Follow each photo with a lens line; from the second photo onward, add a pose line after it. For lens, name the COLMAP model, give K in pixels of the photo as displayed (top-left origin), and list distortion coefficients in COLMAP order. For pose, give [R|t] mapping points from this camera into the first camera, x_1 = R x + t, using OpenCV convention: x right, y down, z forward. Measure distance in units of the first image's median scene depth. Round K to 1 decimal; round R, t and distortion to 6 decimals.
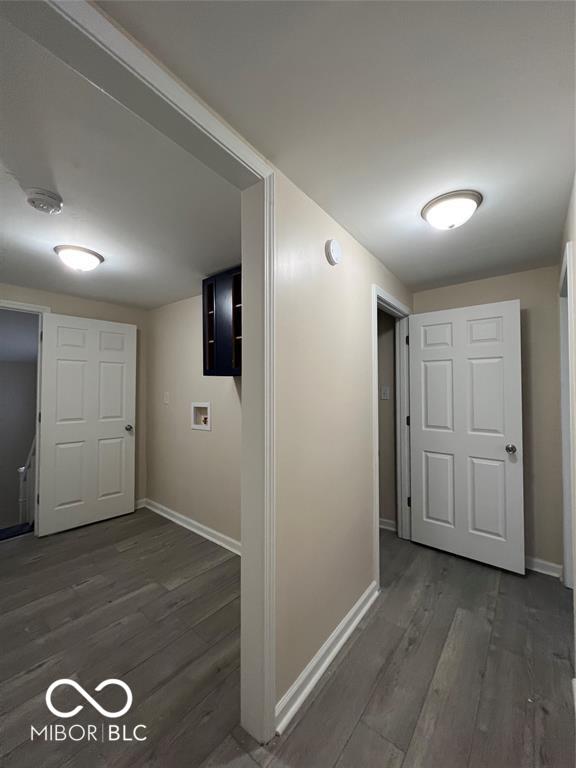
lens RADIAL K [[305.1, 0, 289.1], [0, 305.1, 381.6], [0, 0, 1]] dist [-0.000650, -0.000171]
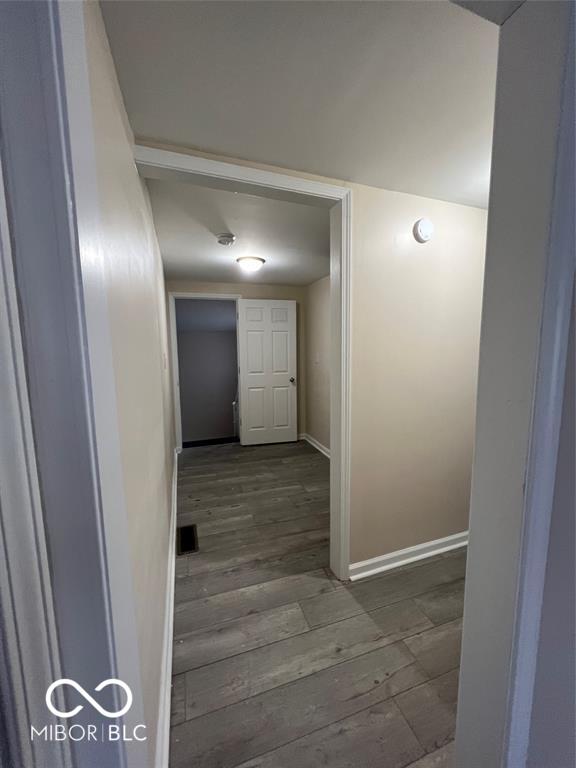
lens RADIAL K [[305.1, 0, 289.1], [0, 305.1, 381.6], [0, 0, 1]] dist [-0.000650, -0.000171]
pose [[0.844516, 0.052722, -0.532929, 0.221459], [0.024275, 0.990350, 0.136443, -0.029962], [0.534980, -0.128166, 0.835087, -0.156312]]
